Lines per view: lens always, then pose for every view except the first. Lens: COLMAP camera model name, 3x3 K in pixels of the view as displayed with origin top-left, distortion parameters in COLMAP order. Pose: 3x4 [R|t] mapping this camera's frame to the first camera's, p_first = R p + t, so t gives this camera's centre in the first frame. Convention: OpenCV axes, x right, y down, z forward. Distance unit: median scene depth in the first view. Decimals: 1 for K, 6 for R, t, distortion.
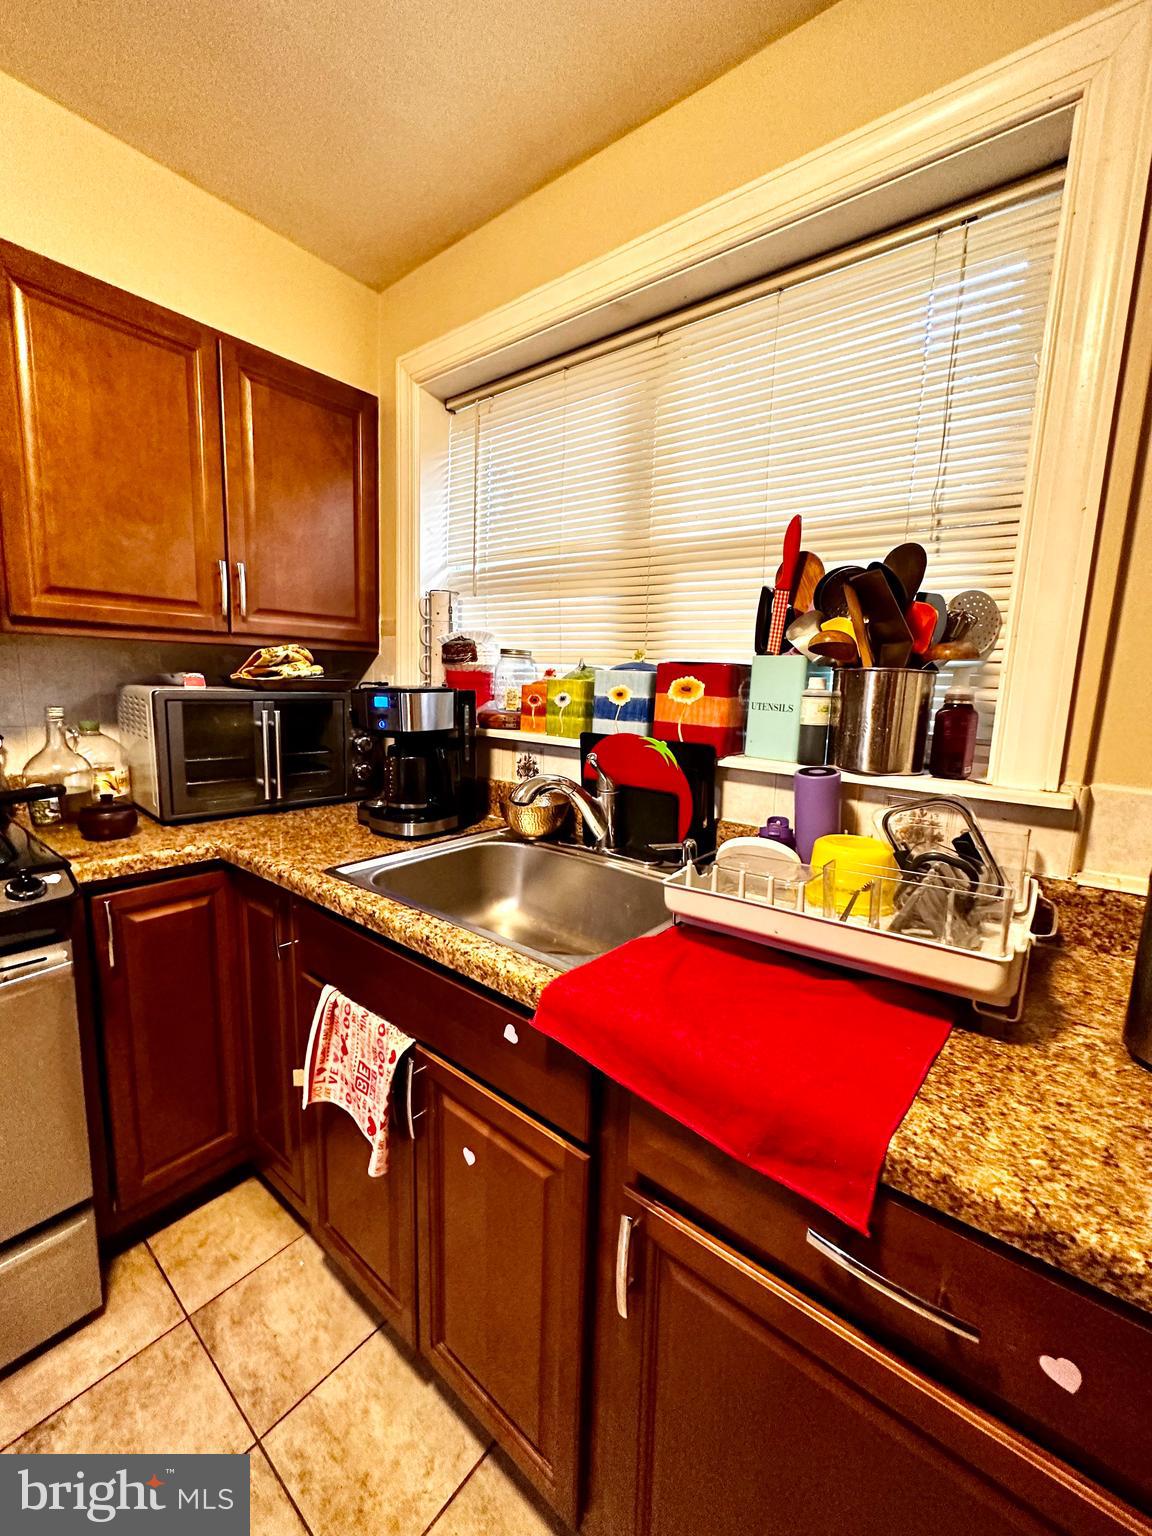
lens RADIAL K [[612.3, 0, 577.9], [0, 612.3, 767.0], [0, 0, 1]] dist [-0.002233, 0.000744]
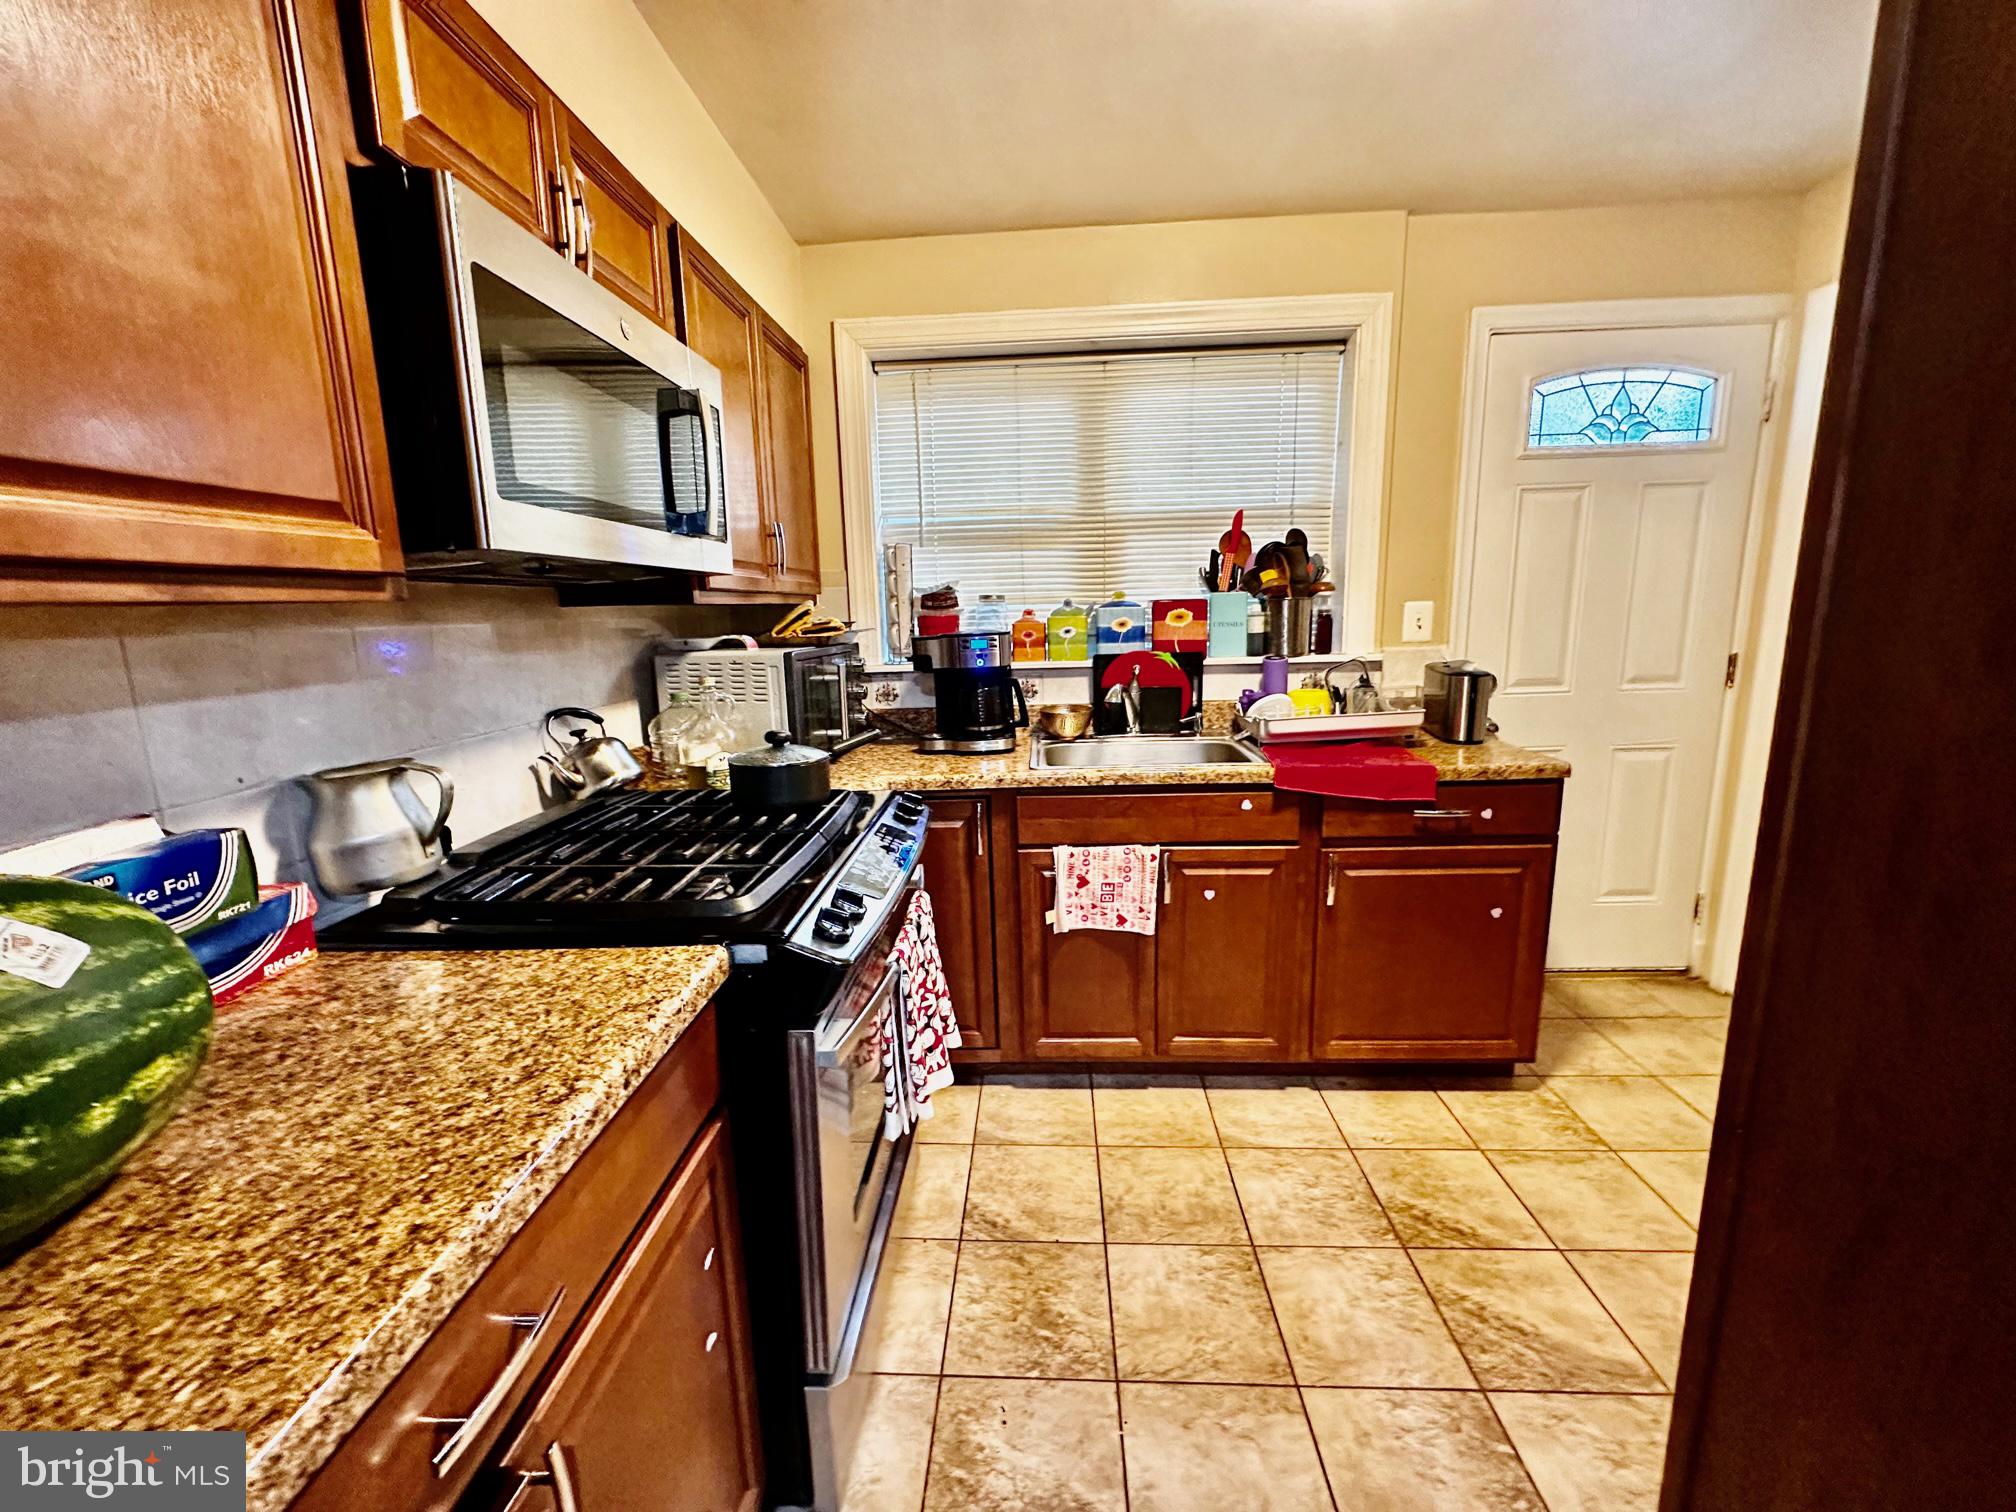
lens RADIAL K [[803.6, 0, 1009.5], [0, 803.6, 752.8], [0, 0, 1]] dist [-0.002233, 0.000744]
pose [[0.808453, -0.161268, 0.566036, -1.487527], [0.140135, 0.986814, 0.081001, -0.016037], [-0.571635, 0.013837, 0.820391, -0.435711]]
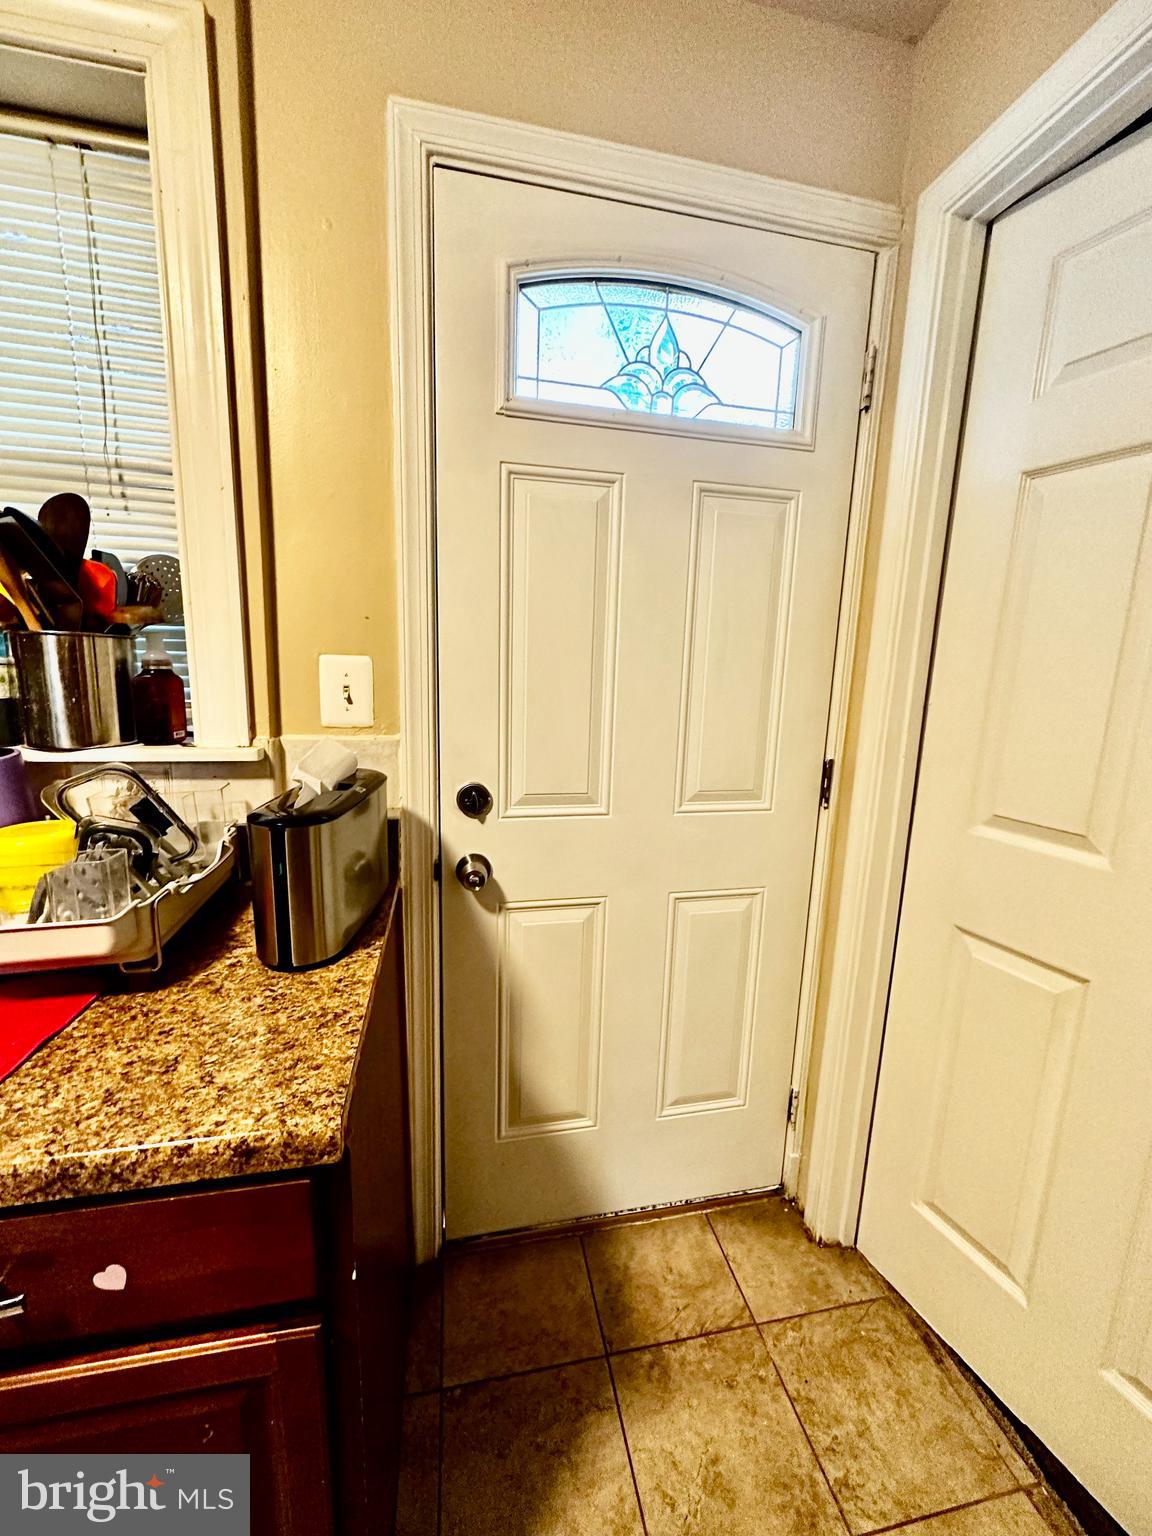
lens RADIAL K [[612.3, 0, 579.6], [0, 612.3, 766.9], [0, 0, 1]] dist [-0.002233, 0.000744]
pose [[0.637150, -0.143502, 0.757263, 0.255510], [0.102610, 0.989562, 0.101188, 0.021646], [-0.763879, 0.013231, 0.645224, -0.149399]]
